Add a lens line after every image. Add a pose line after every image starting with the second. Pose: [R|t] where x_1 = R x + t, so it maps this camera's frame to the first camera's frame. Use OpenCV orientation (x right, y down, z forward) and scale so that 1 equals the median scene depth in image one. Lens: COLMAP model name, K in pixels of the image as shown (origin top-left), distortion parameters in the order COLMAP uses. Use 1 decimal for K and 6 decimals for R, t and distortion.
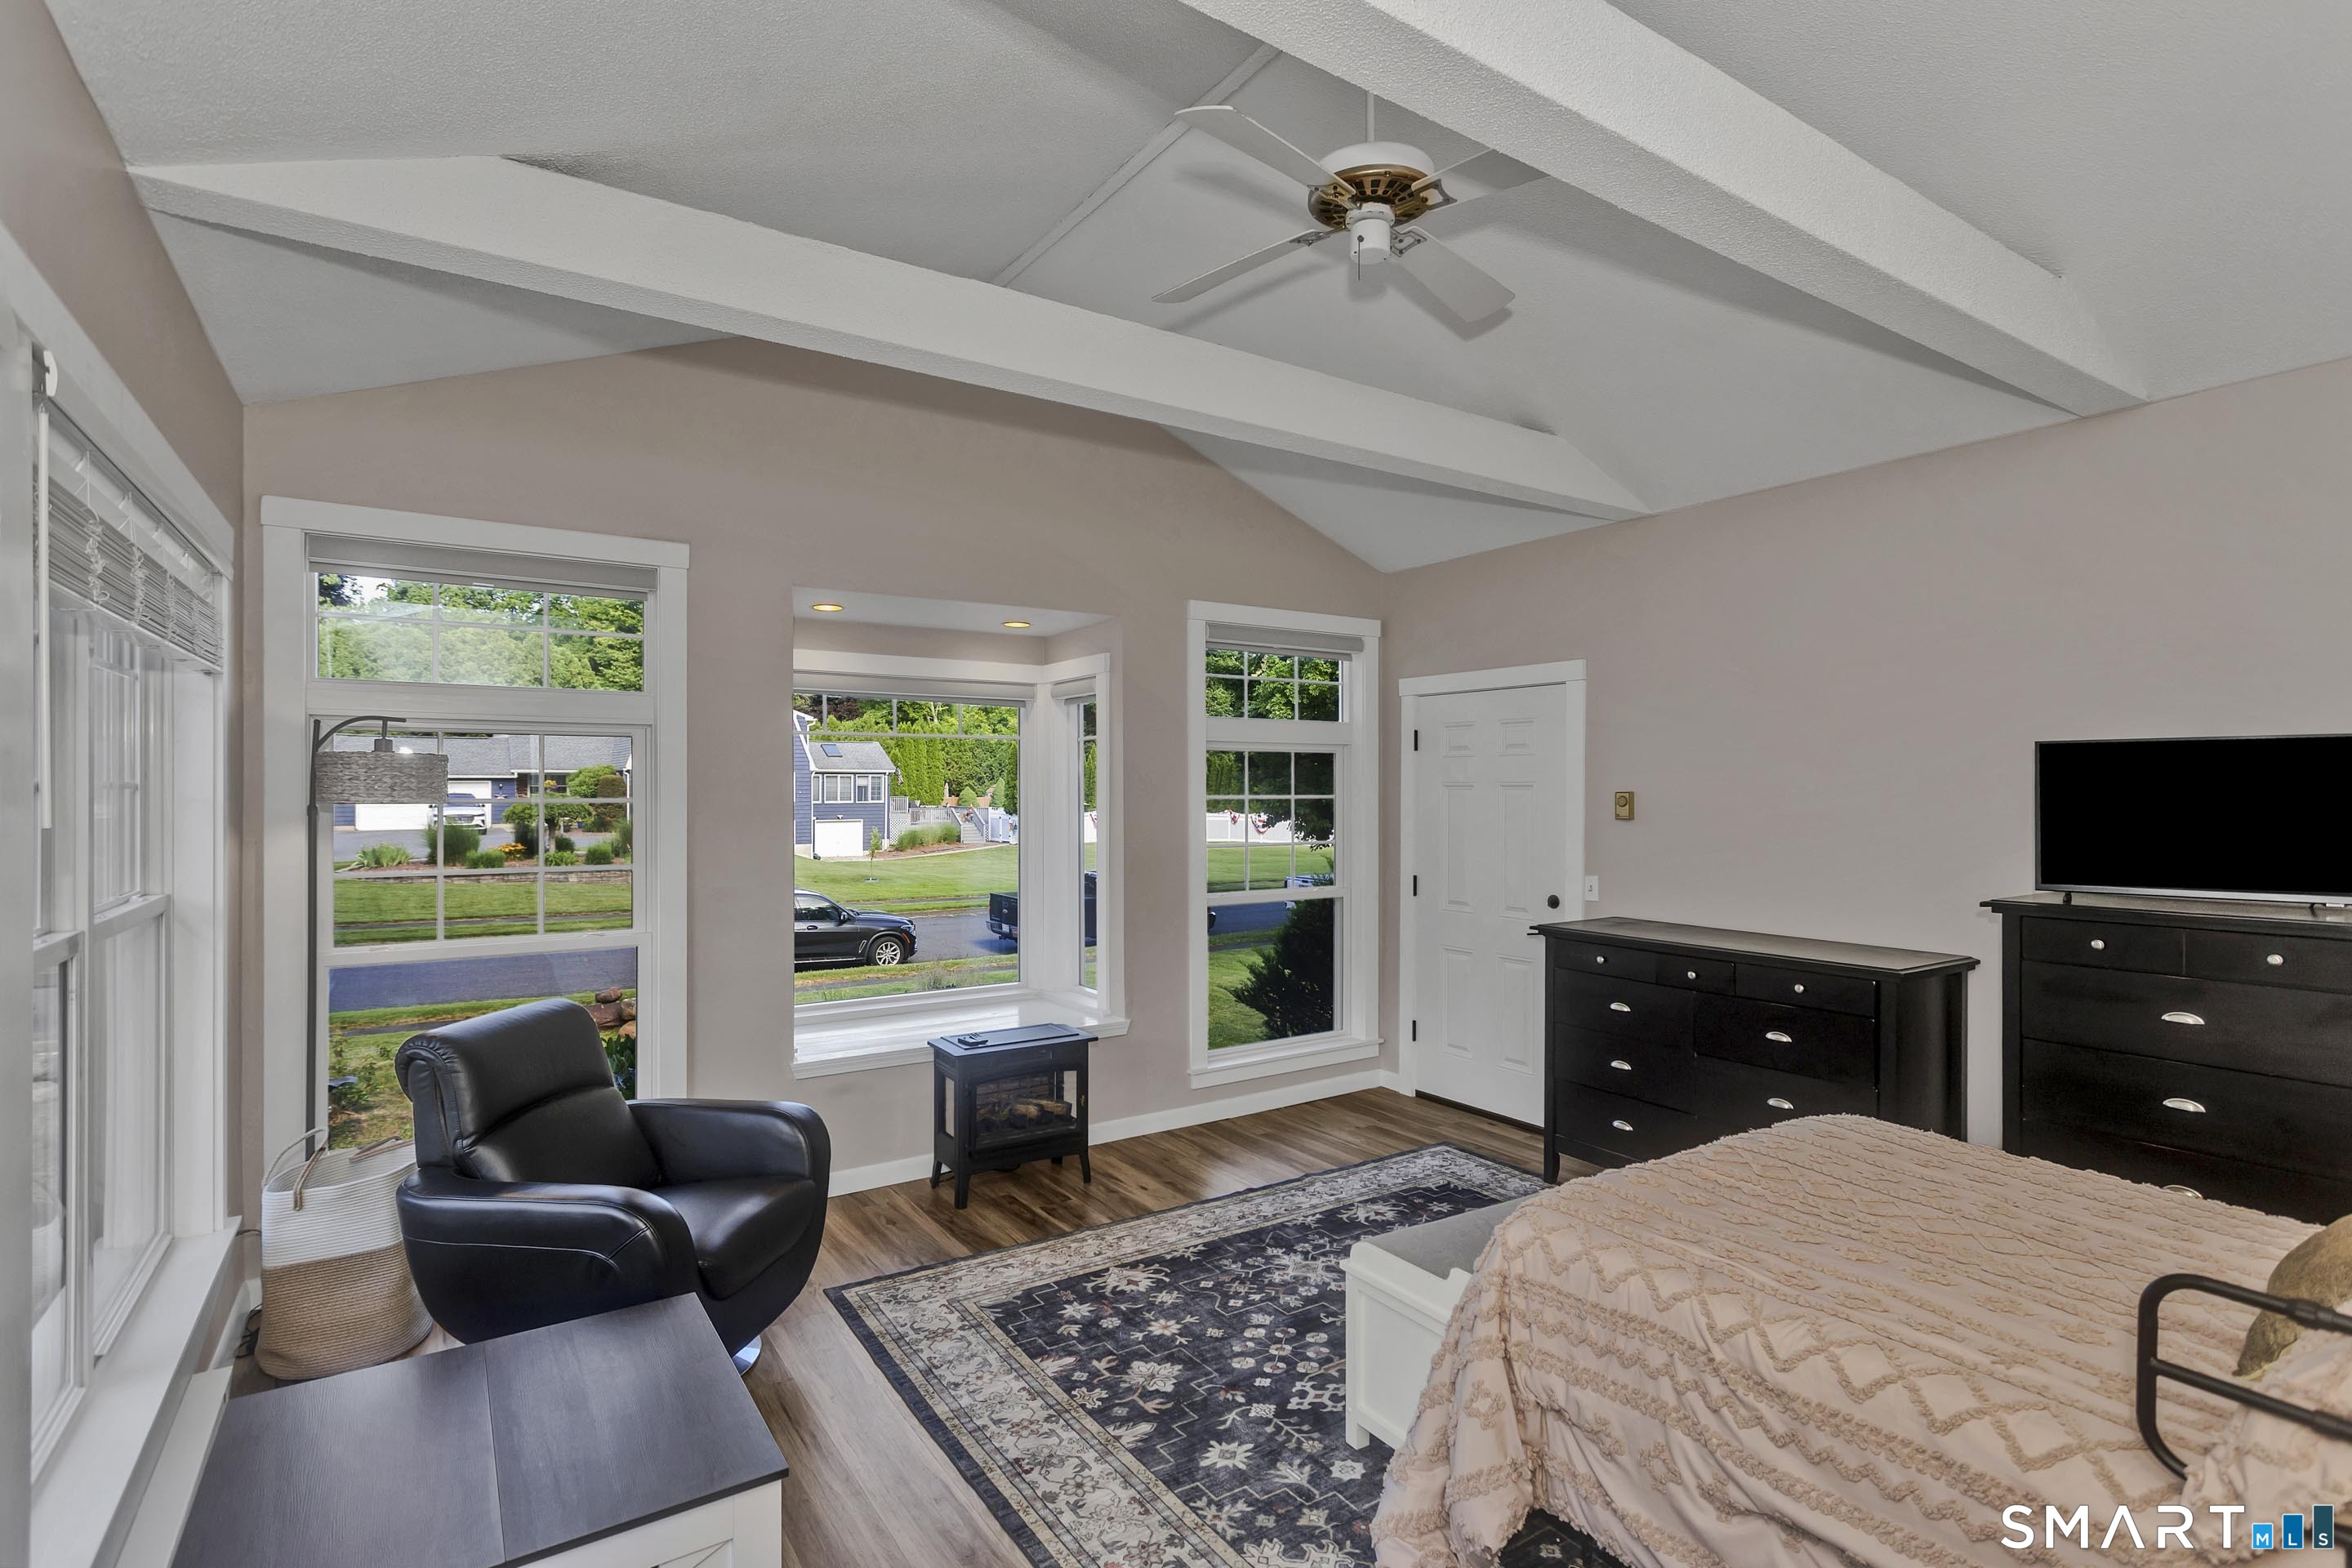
lens RADIAL K [[1140.8, 0, 1175.8], [0, 1140.8, 784.0], [0, 0, 1]] dist [-0.001163, 0.000769]
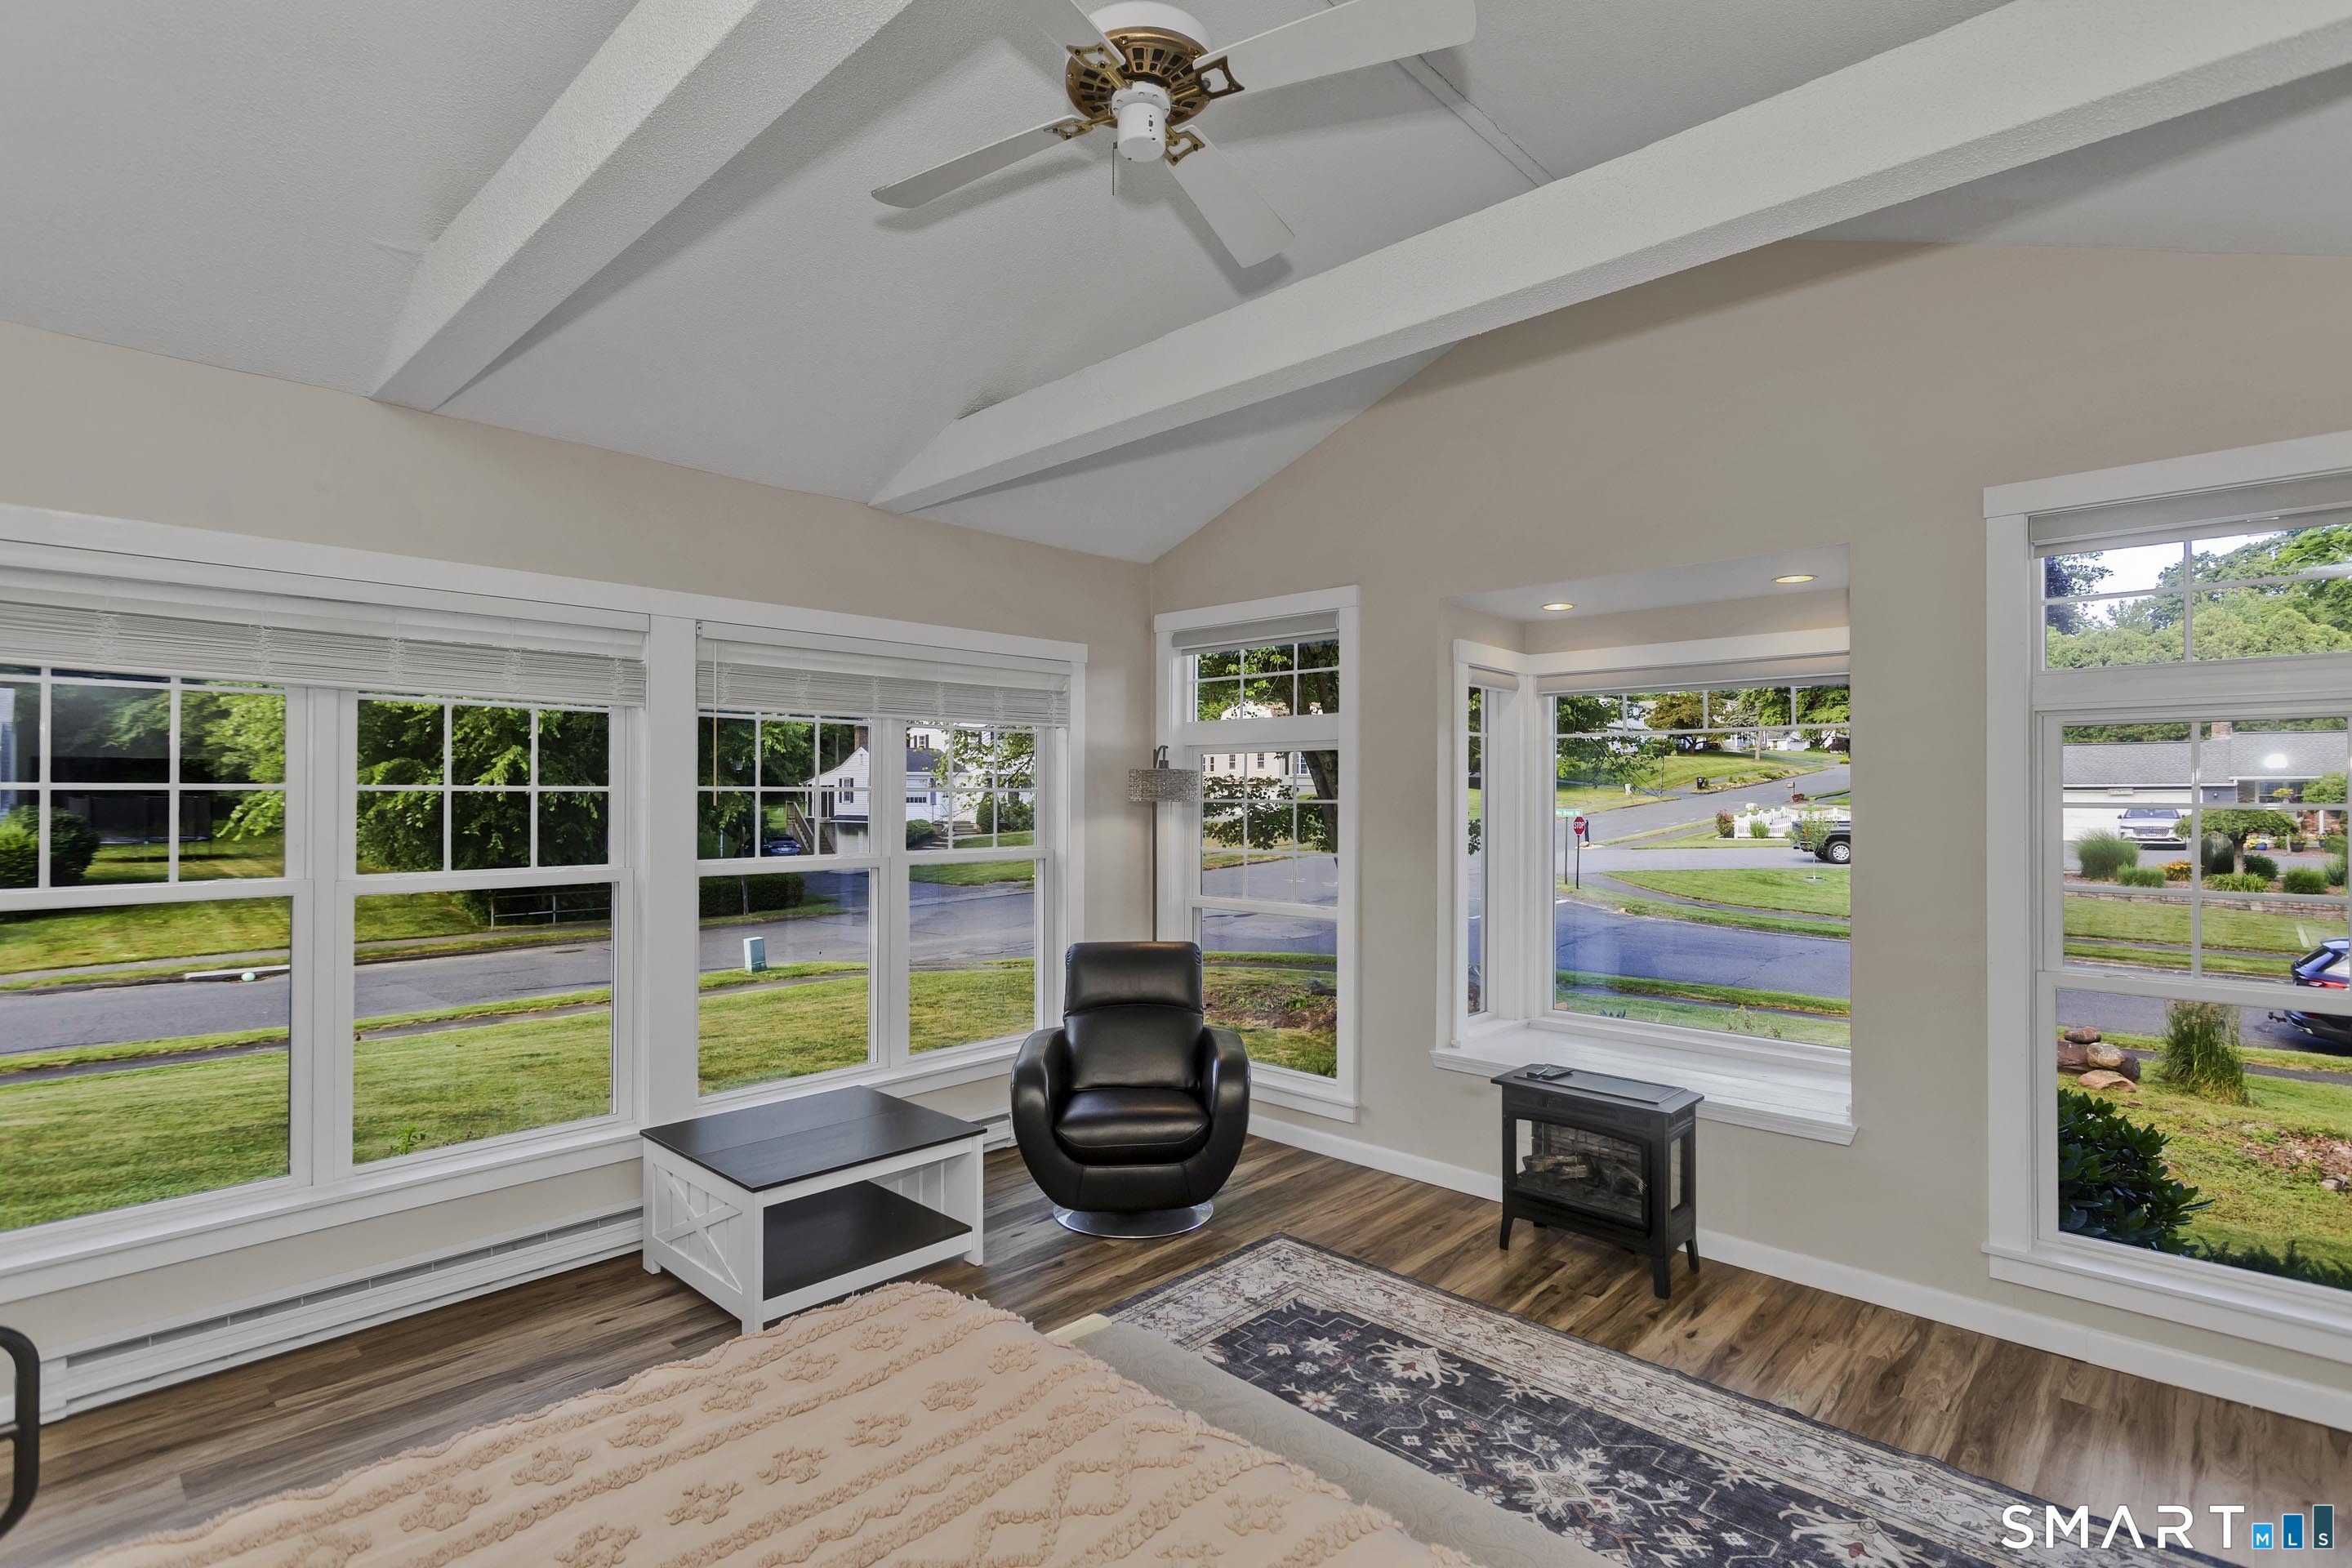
lens RADIAL K [[1103.8, 0, 1181.3], [0, 1103.8, 783.7], [0, 0, 1]] dist [-0.000918, -0.000201]
pose [[0.236637, -0.008412, -0.971562, 0.832449], [-0.000428, 0.999962, -0.008763, 0.009910], [0.971598, 0.002490, 0.236624, 0.730634]]
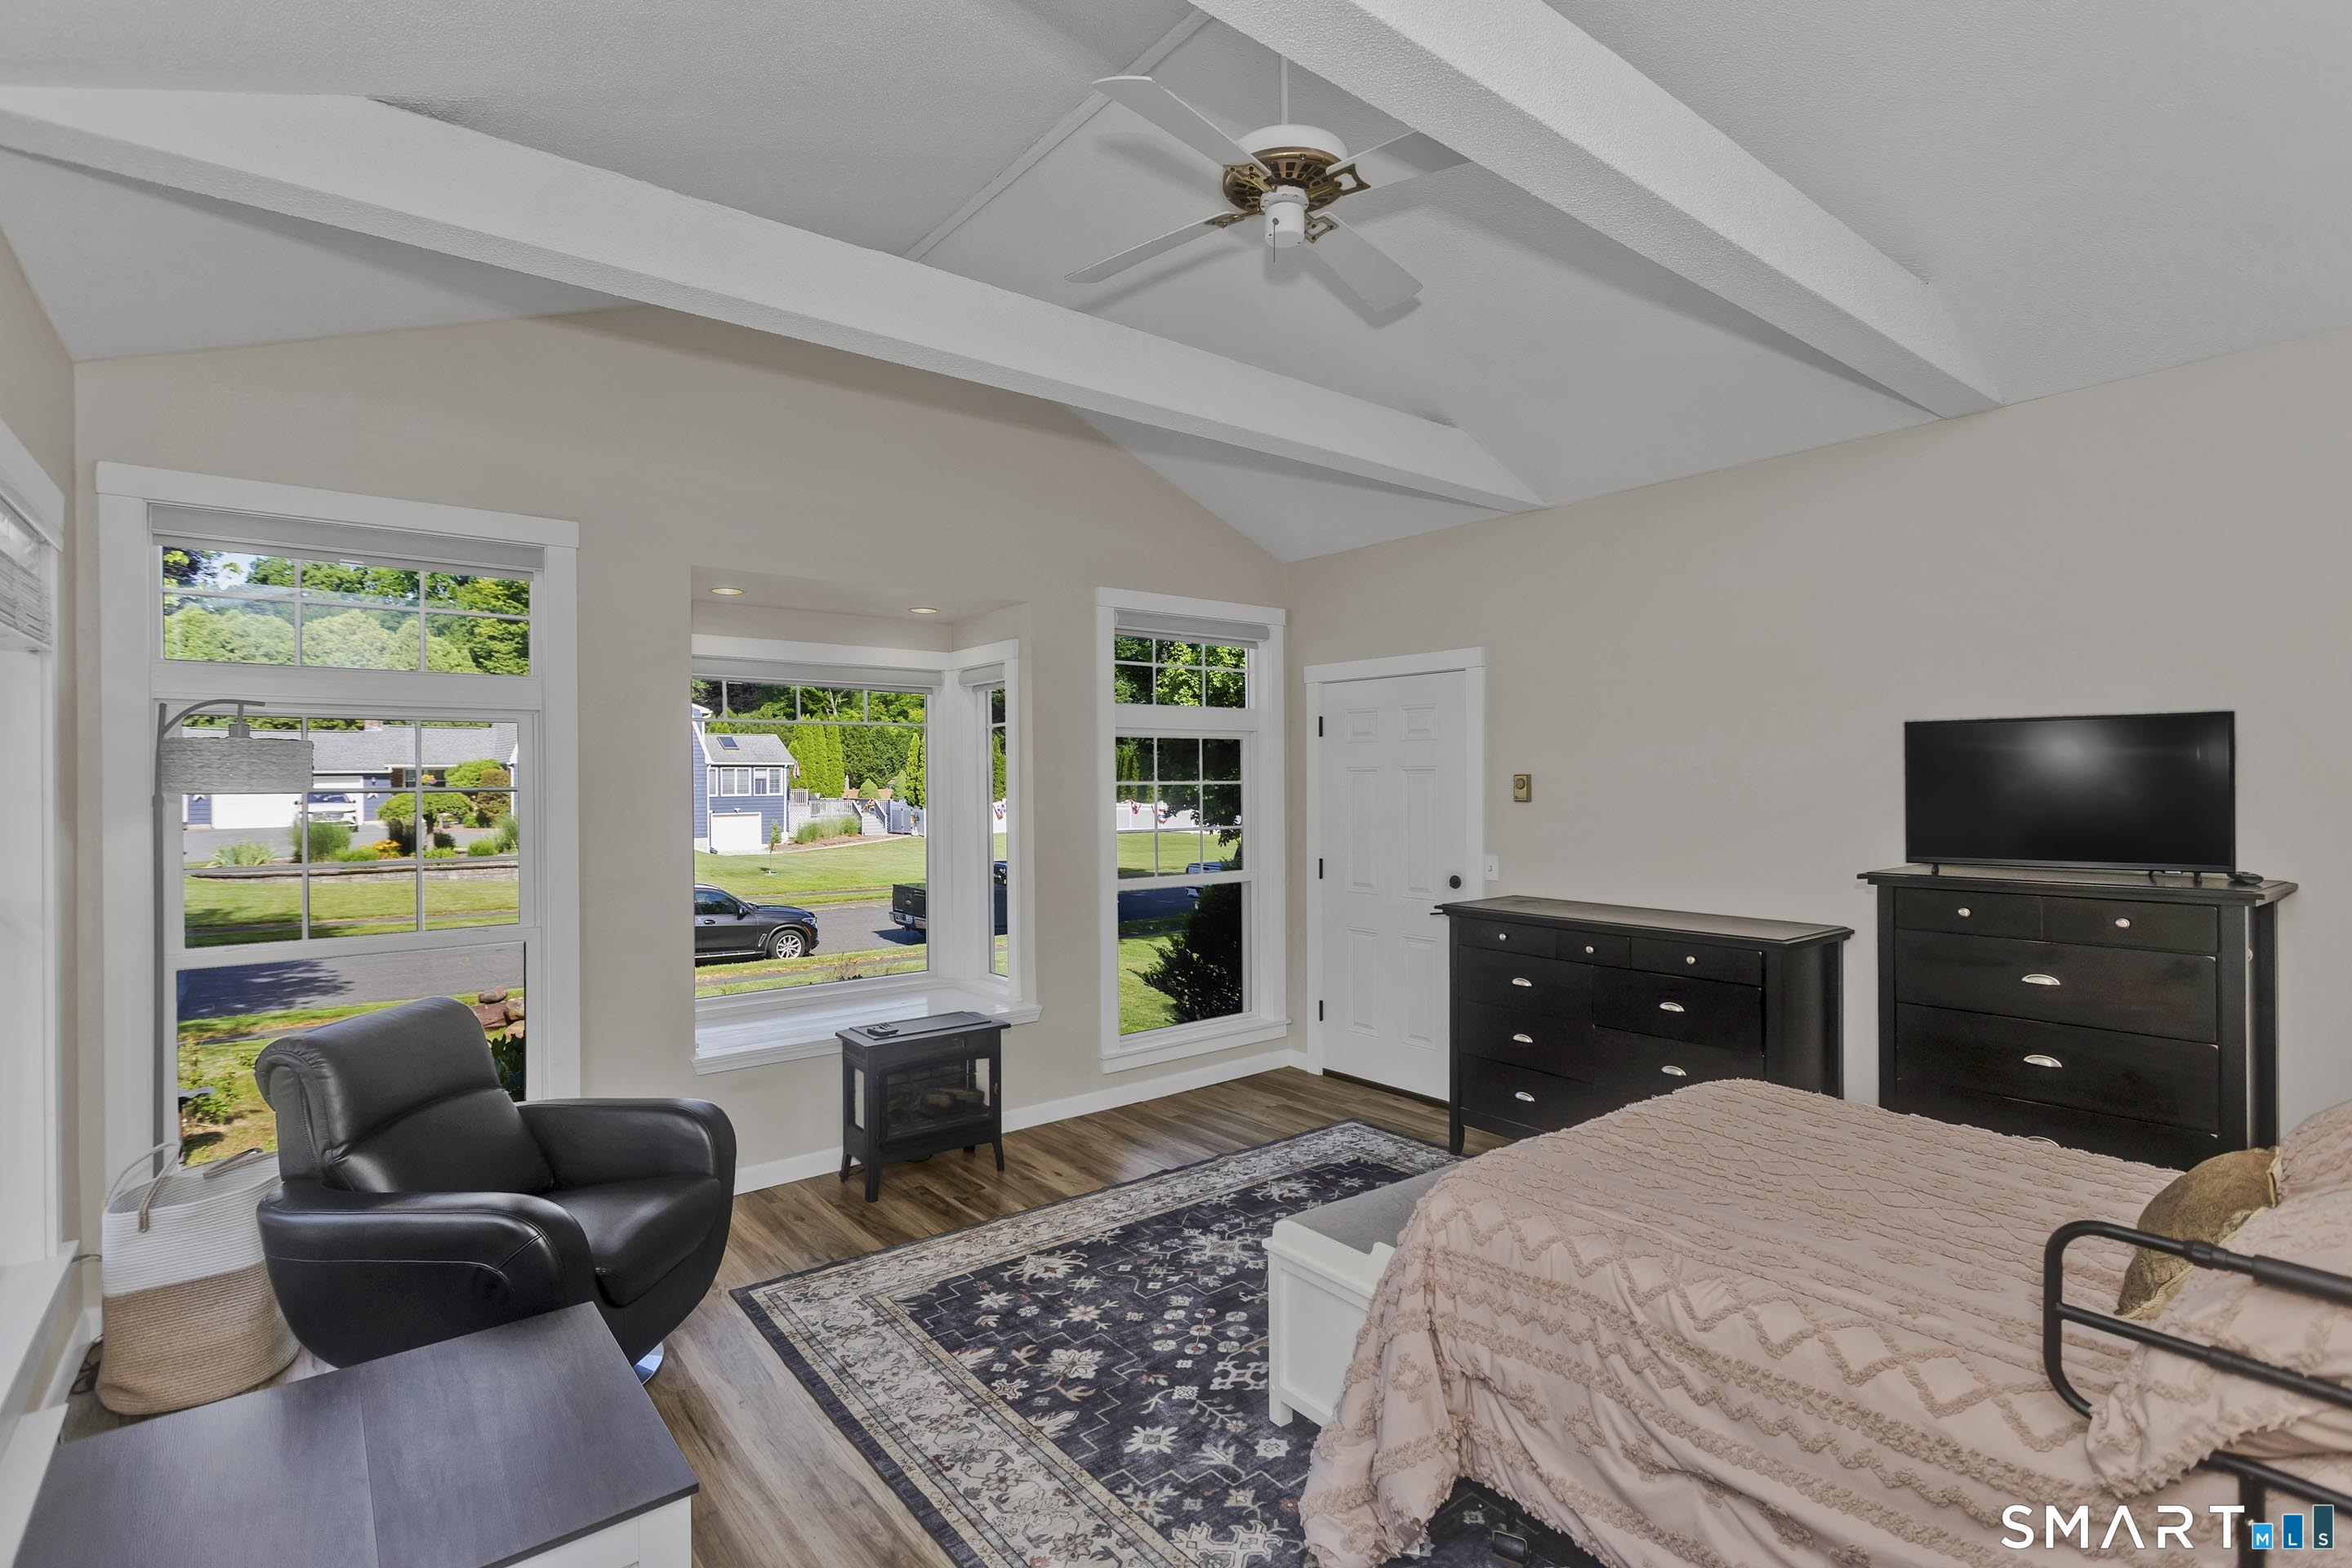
lens RADIAL K [[1118.9, 0, 1174.6], [0, 1118.9, 777.8], [0, 0, 1]] dist [-0.000231, 0.000778]
pose [[0.996217, -0.005923, 0.086697, -0.013520], [0.005705, 0.999980, 0.002771, 0.007619], [-0.086711, -0.002266, 0.996231, 0.023916]]
